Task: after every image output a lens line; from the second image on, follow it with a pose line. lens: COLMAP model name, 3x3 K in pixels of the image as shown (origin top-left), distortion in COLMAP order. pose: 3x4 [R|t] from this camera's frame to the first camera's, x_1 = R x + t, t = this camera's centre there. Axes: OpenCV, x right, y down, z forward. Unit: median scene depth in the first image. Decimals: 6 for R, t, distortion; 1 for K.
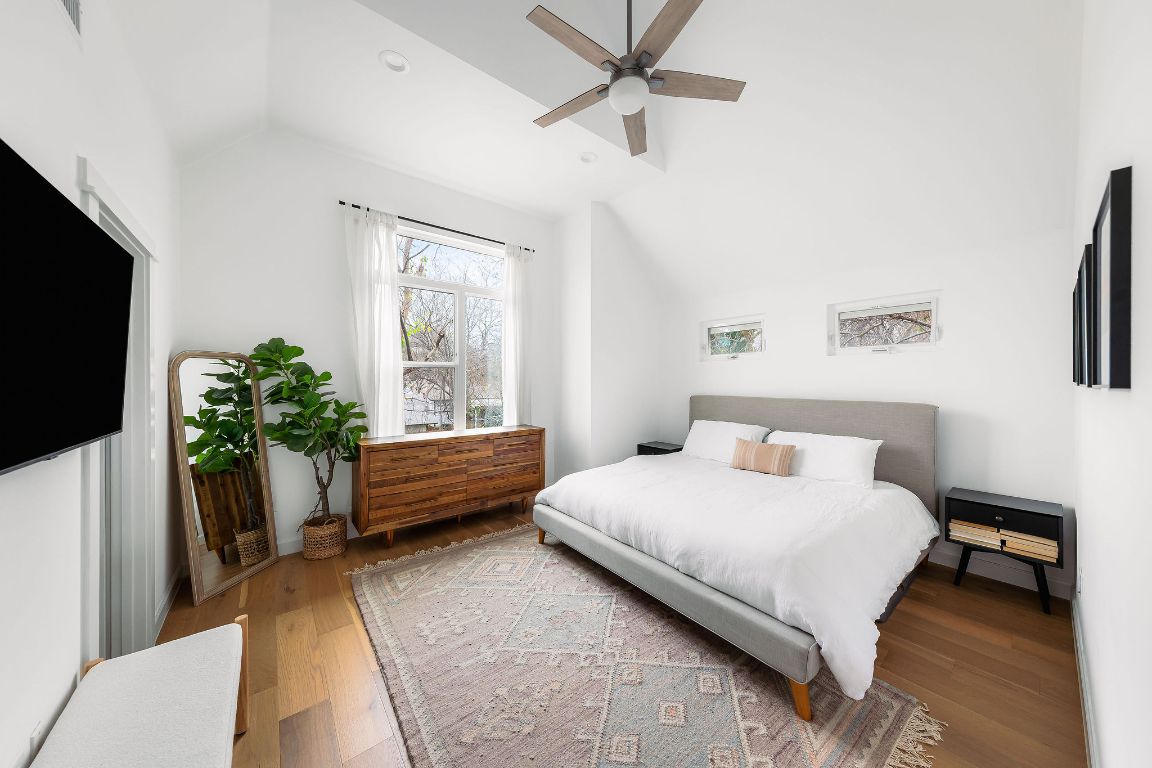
lens RADIAL K [[383.0, 0, 574.8], [0, 383.0, 378.5], [0, 0, 1]] dist [-0.000694, -0.000043]
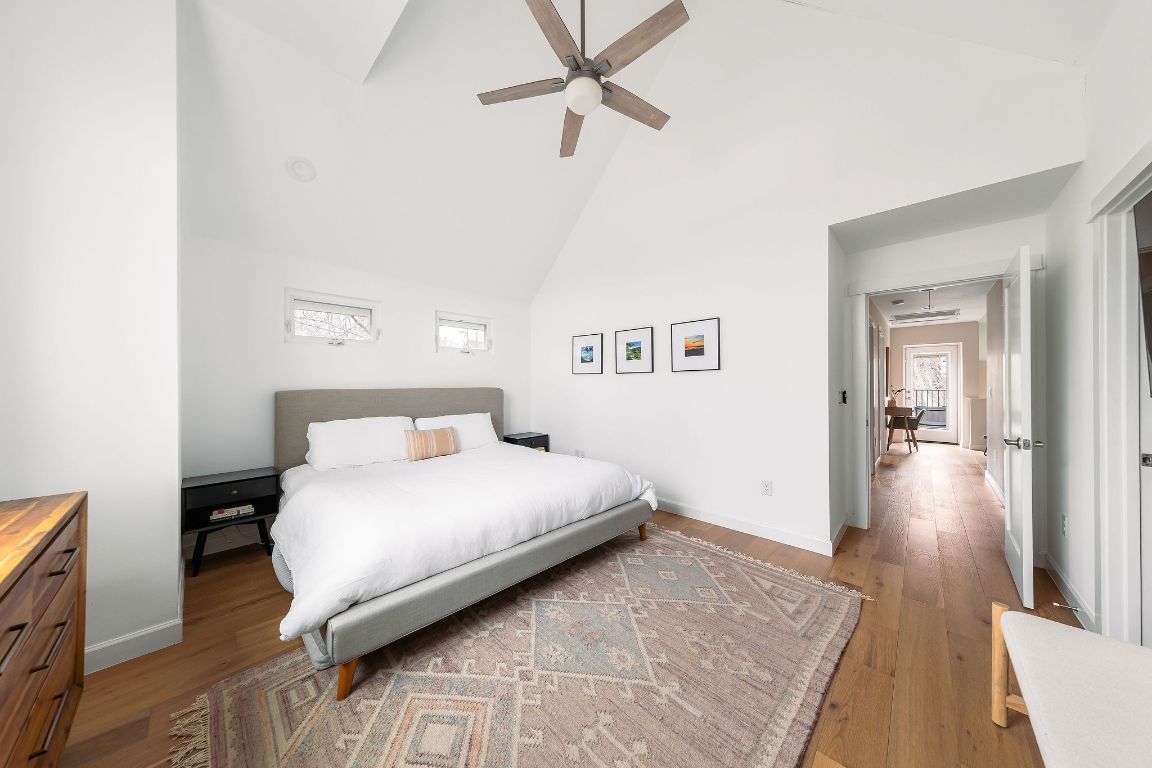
lens RADIAL K [[361.3, 0, 573.8], [0, 361.3, 381.8], [0, 0, 1]] dist [-0.000663, -0.000022]
pose [[-0.133331, 0.004130, 0.991063, -0.795059], [0.004851, 0.999982, -0.003514, 0.060212], [-0.991060, 0.004339, -0.133349, 1.079154]]
